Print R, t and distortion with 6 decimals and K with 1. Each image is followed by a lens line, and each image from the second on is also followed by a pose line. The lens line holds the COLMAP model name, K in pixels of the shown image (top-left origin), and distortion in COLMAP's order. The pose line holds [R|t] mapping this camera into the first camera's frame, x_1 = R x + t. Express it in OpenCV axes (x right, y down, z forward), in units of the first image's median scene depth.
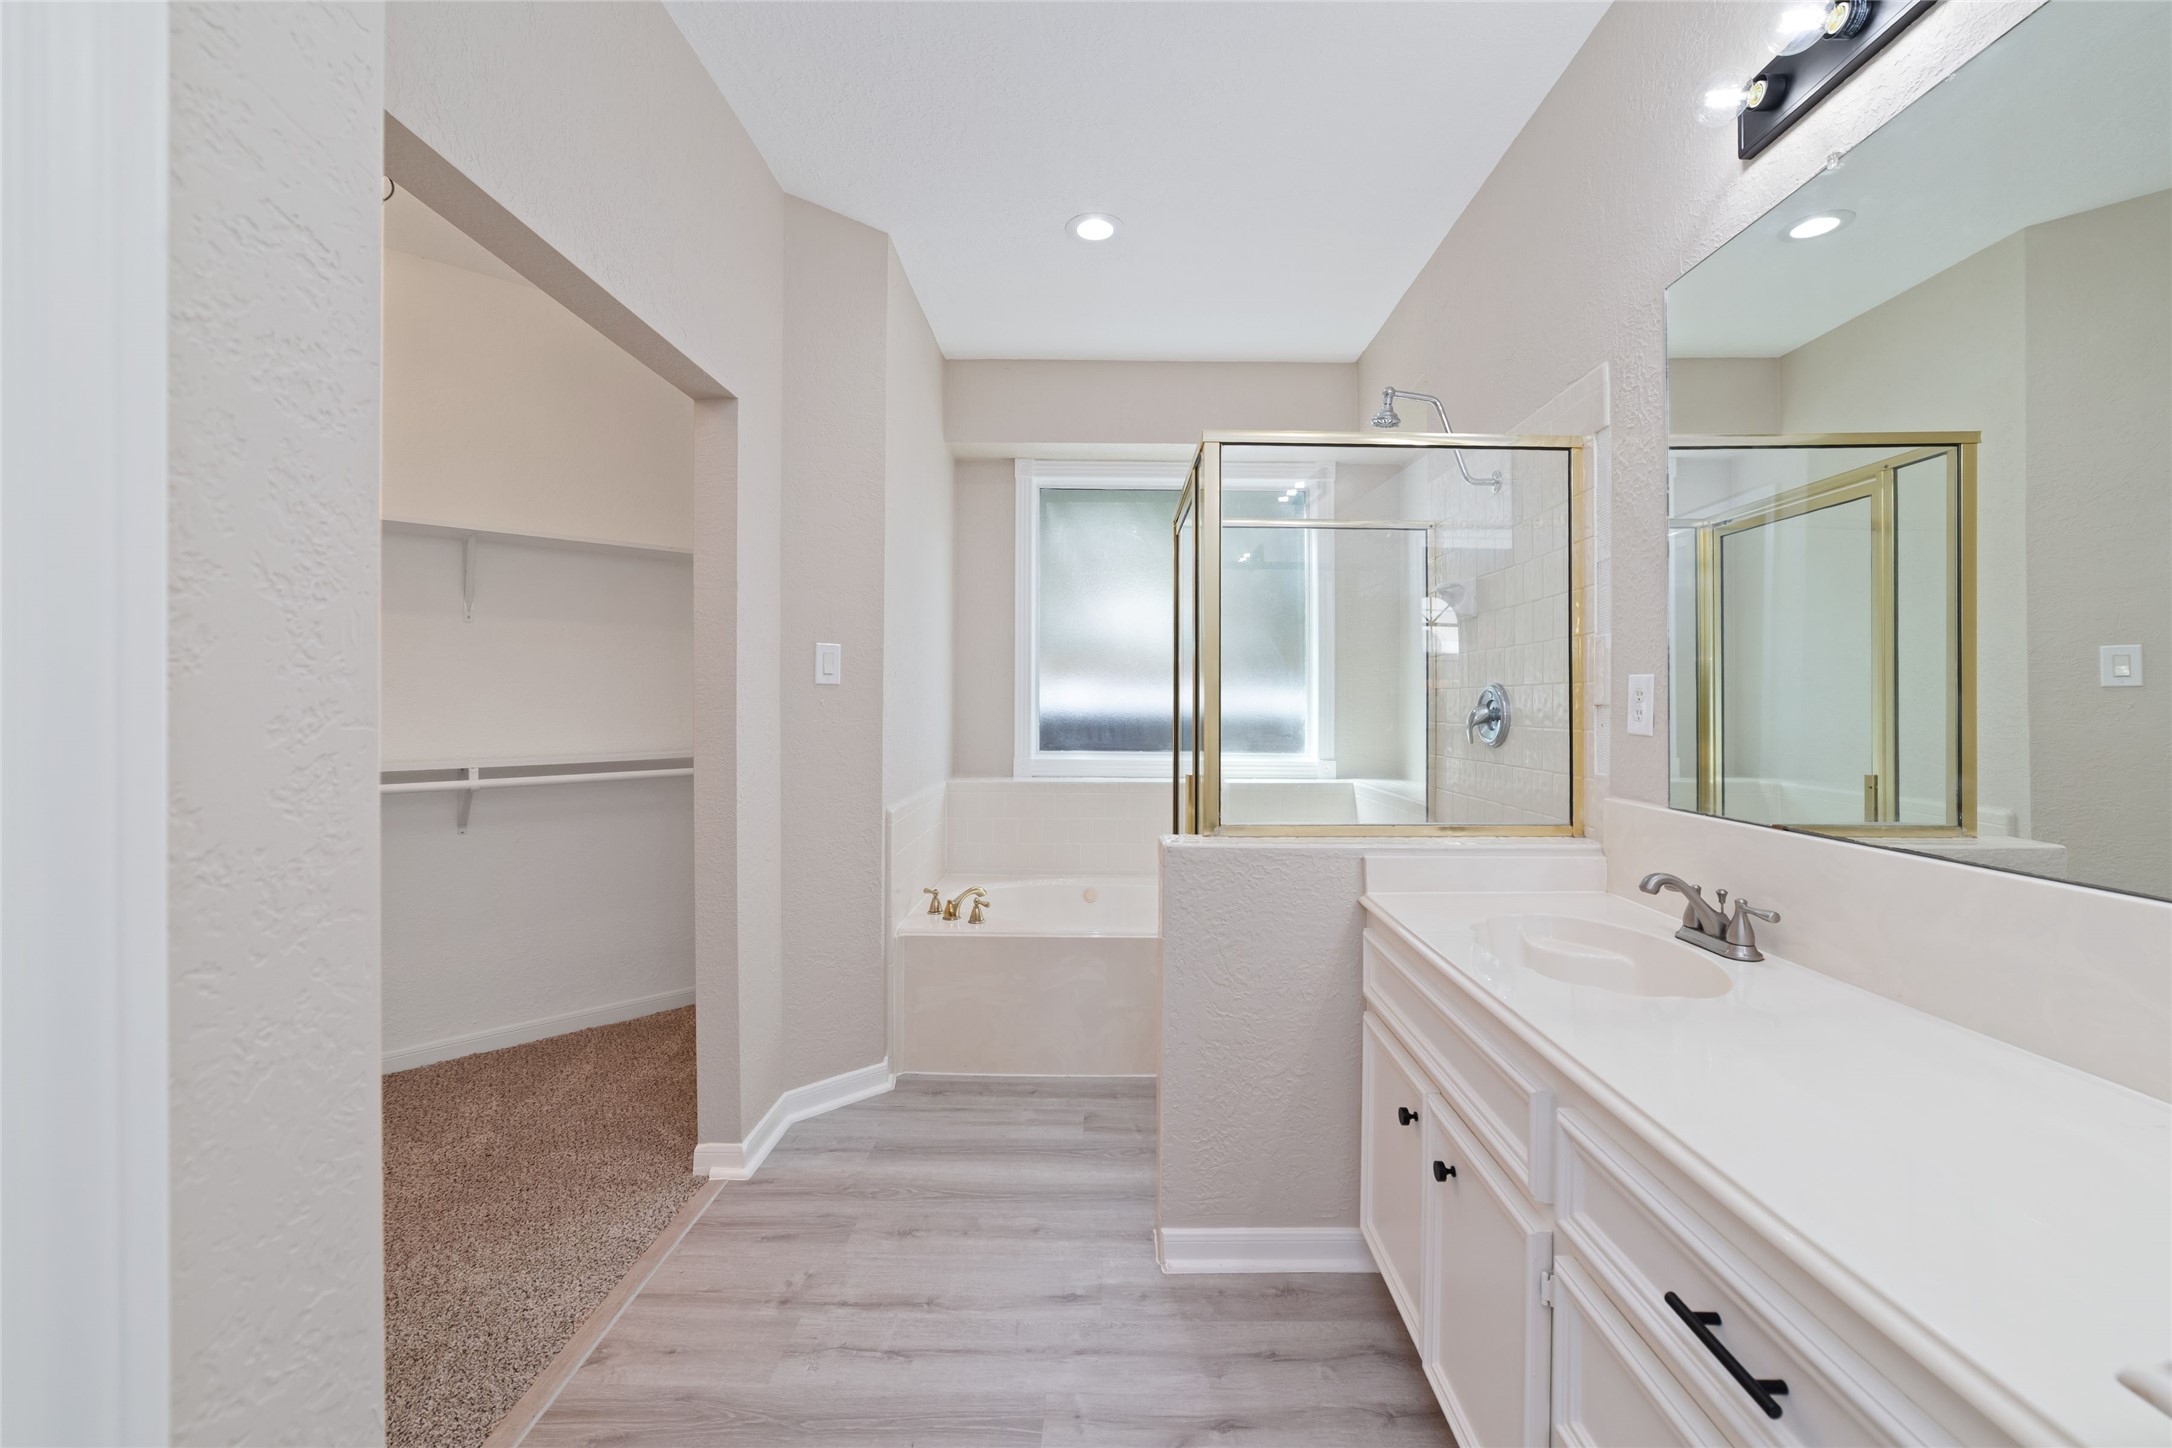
lens RADIAL K [[844.7, 0, 1080.6], [0, 844.7, 708.9], [0, 0, 1]] dist [-0.019144, 0.006126]
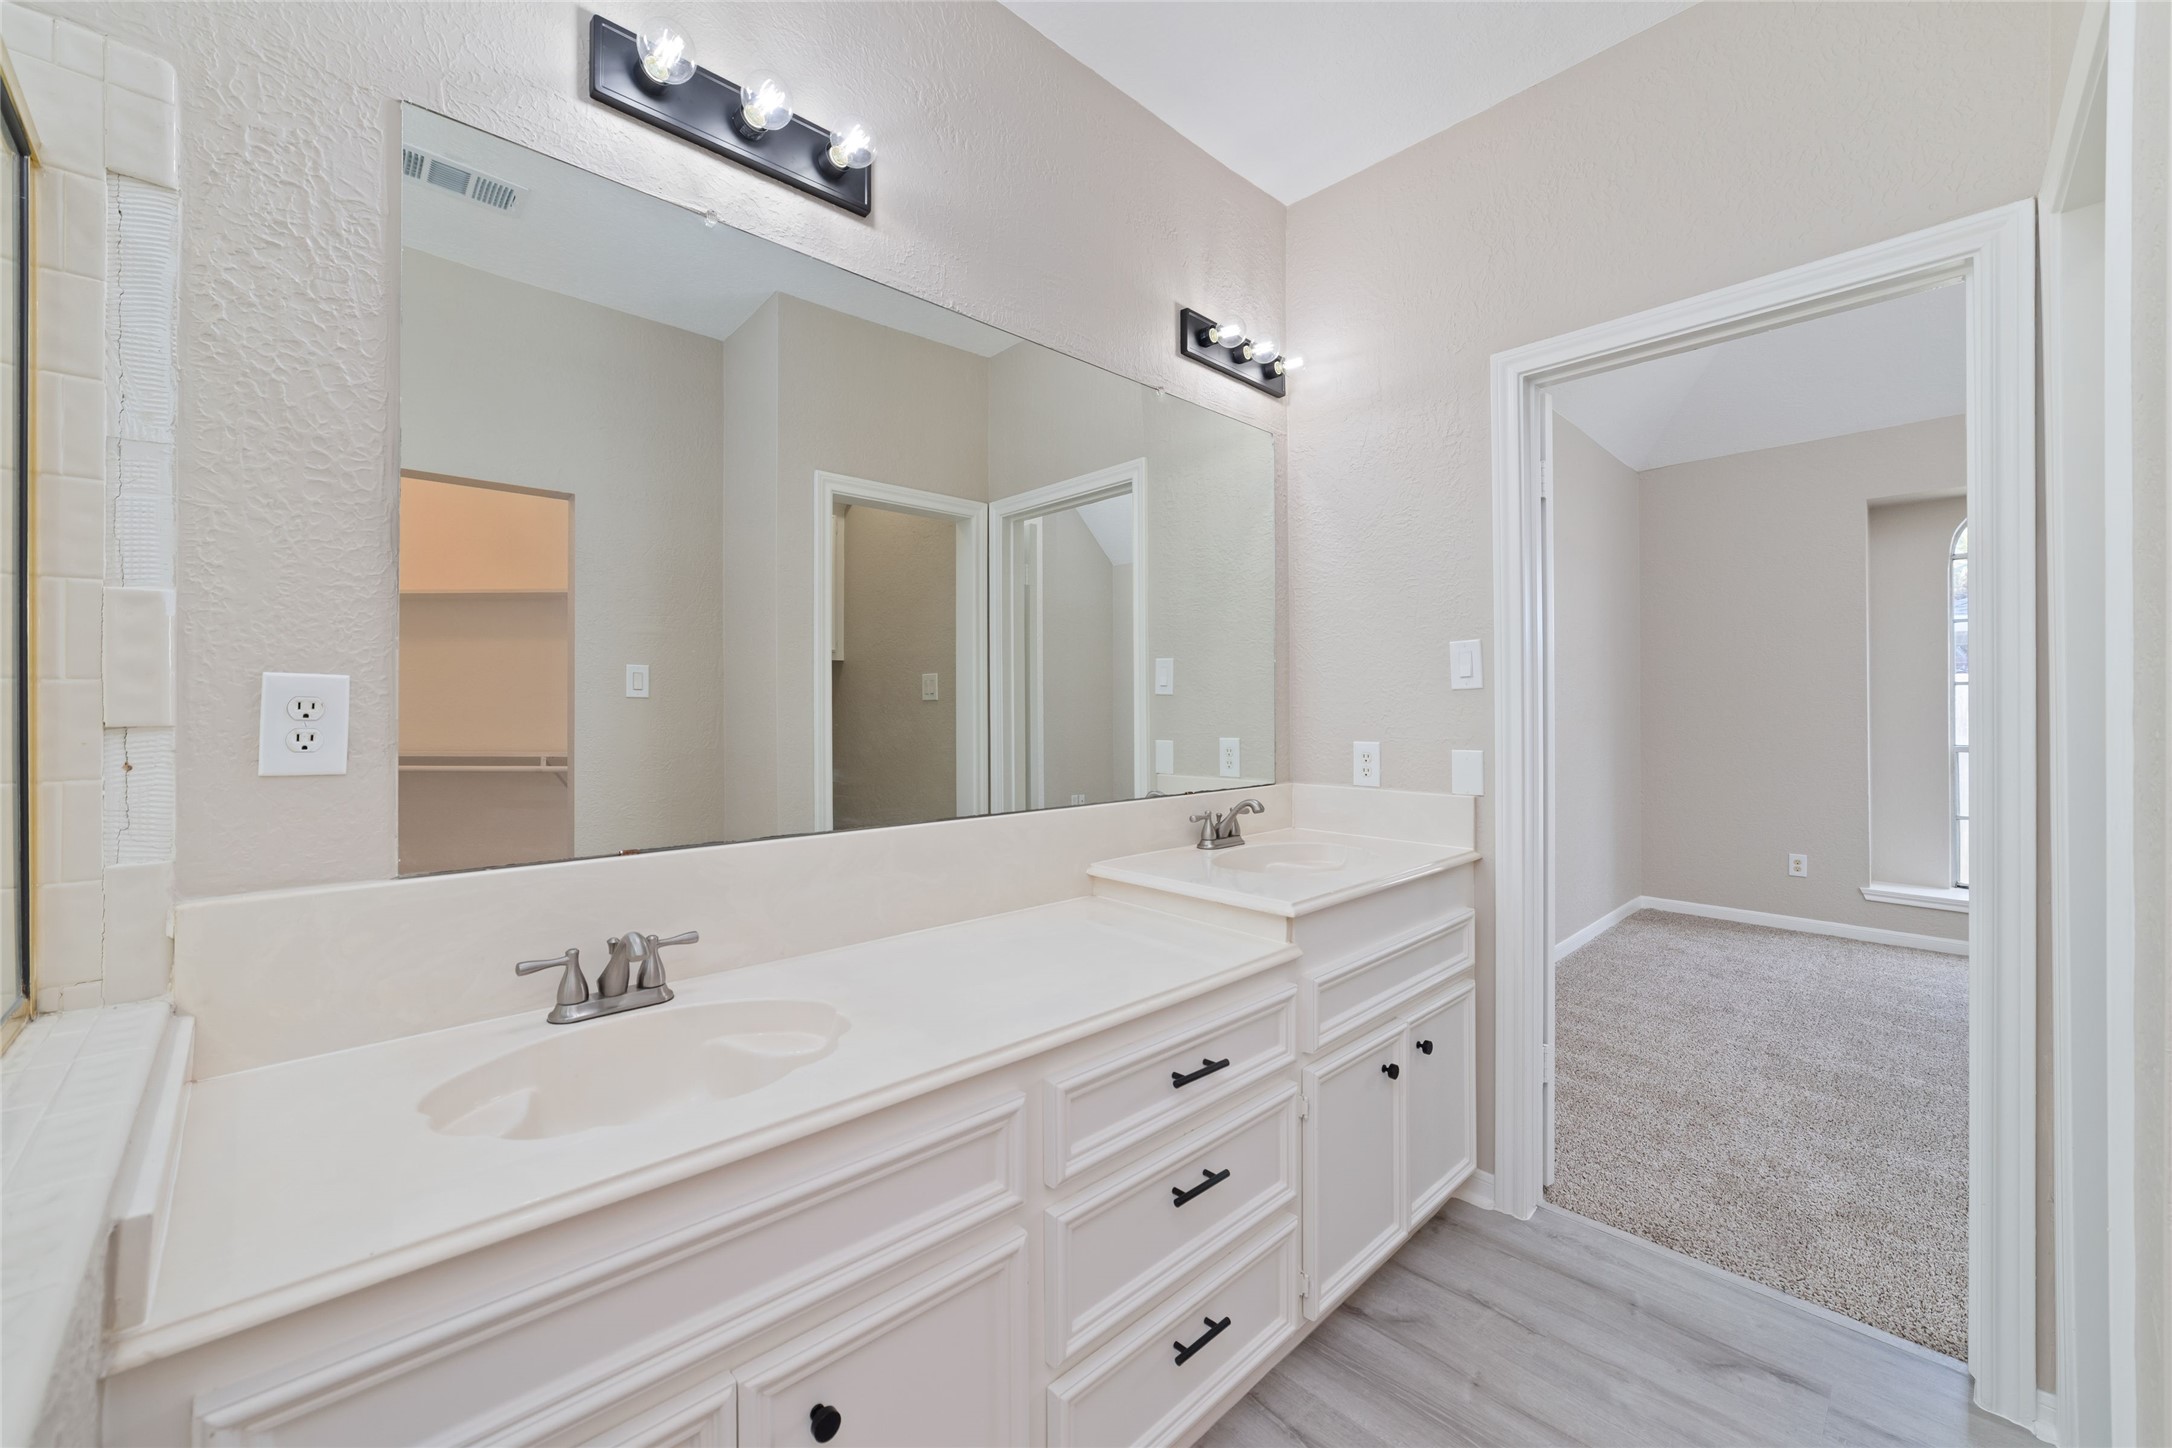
lens RADIAL K [[844.7, 0, 1090.1], [0, 844.7, 709.8], [0, 0, 1]] dist [-0.019144, 0.006126]
pose [[-0.709876, -0.002491, 0.704323, -0.135927], [-0.001046, 0.999996, 0.002482, -0.016123], [-0.704326, 0.001026, -0.709876, 0.937239]]
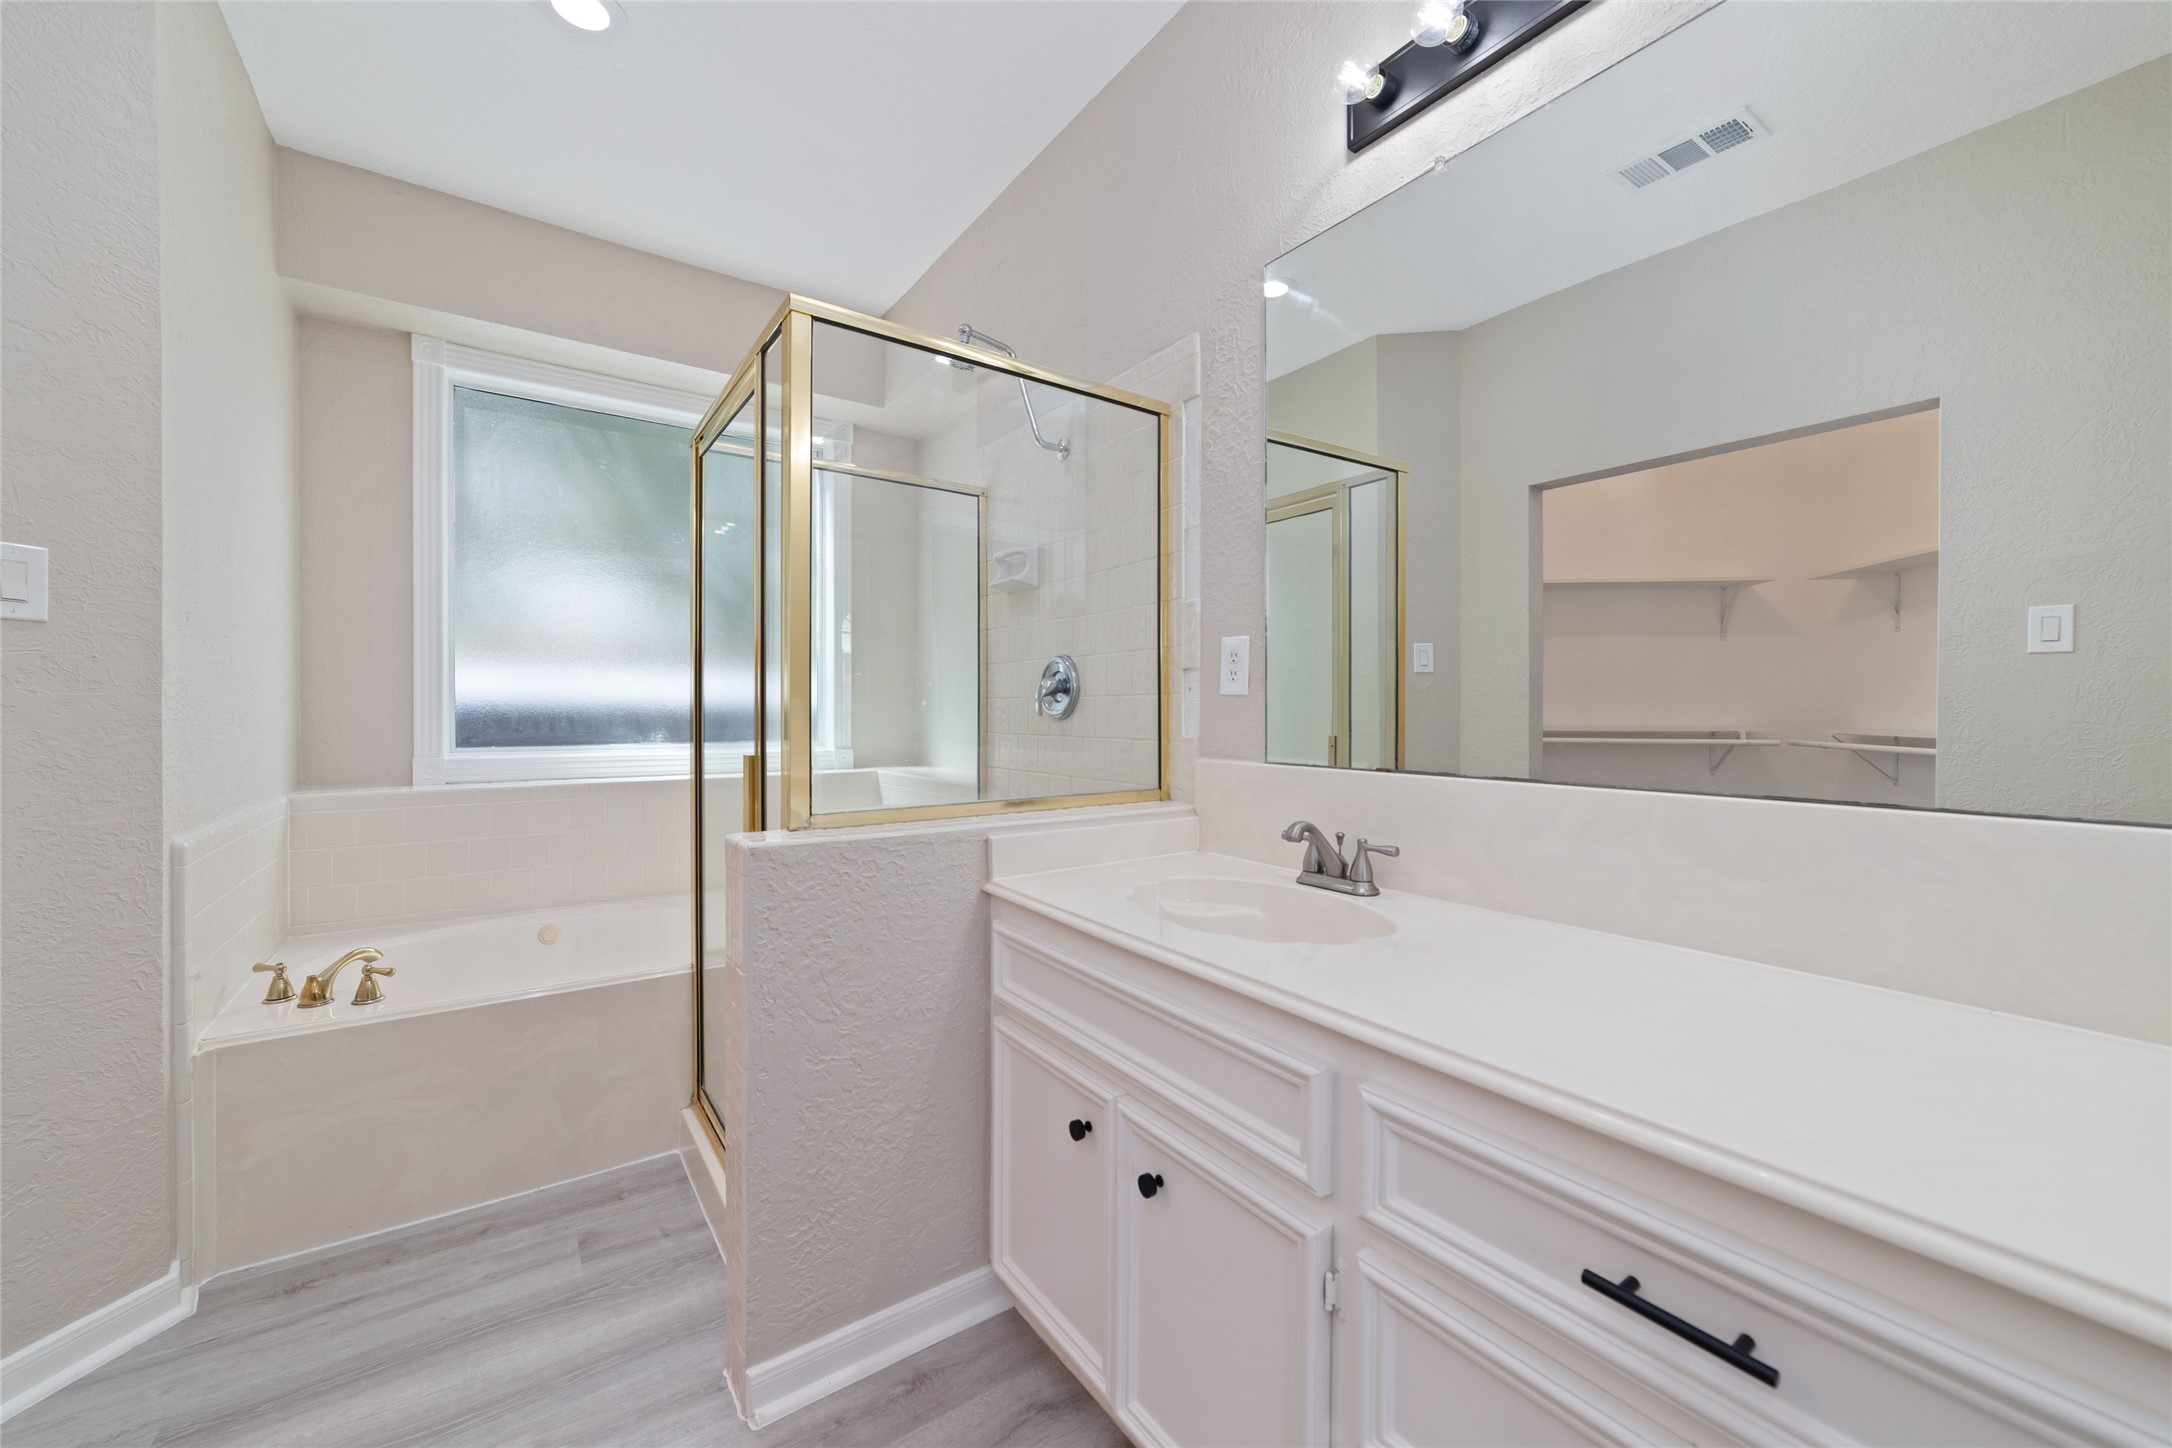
lens RADIAL K [[844.7, 0, 1083.7], [0, 844.7, 716.8], [0, 0, 1]] dist [-0.019144, 0.006126]
pose [[0.806667, -0.008175, 0.590950, -0.092518], [0.002891, 0.999947, 0.009887, 0.042797], [-0.590999, -0.006267, 0.806648, 0.242555]]
